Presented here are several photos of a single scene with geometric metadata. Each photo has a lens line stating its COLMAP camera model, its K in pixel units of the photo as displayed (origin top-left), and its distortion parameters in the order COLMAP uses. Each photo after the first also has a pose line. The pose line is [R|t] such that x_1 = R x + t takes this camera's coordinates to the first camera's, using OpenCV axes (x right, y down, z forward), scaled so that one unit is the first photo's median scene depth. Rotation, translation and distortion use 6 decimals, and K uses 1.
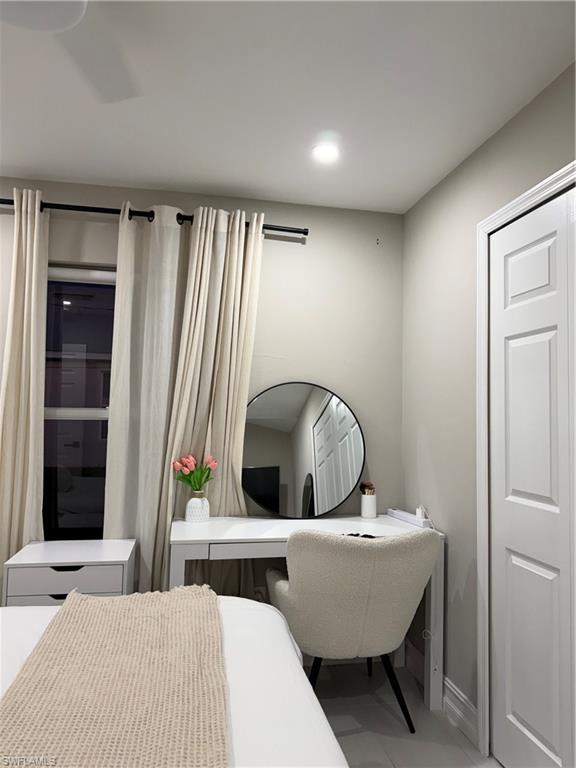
lens RADIAL K [[542.1, 0, 286.9], [0, 542.1, 380.5], [0, 0, 1]] dist [0.031424, -0.050870]
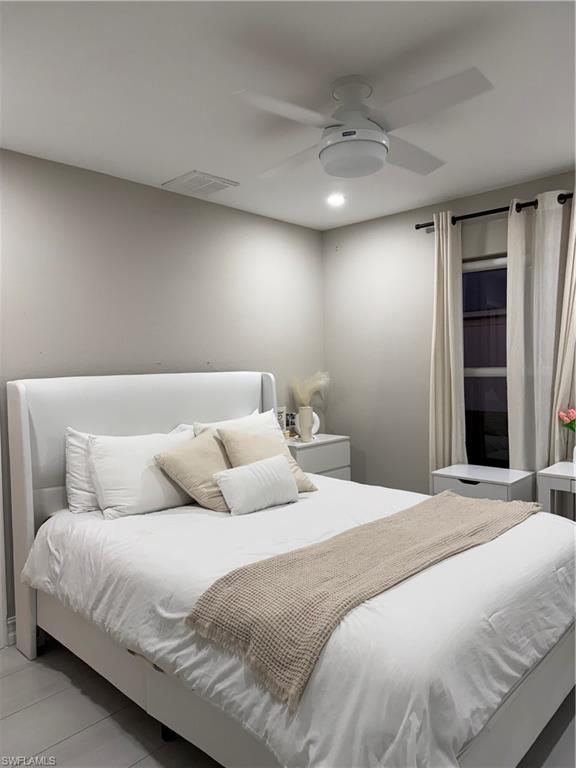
lens RADIAL K [[542.1, 0, 286.9], [0, 542.1, 380.5], [0, 0, 1]] dist [0.031424, -0.050870]
pose [[0.586492, -0.003317, -0.809948, 0.396725], [0.071265, 0.996325, 0.047523, -0.015475], [0.806814, -0.085593, 0.584573, -0.161601]]
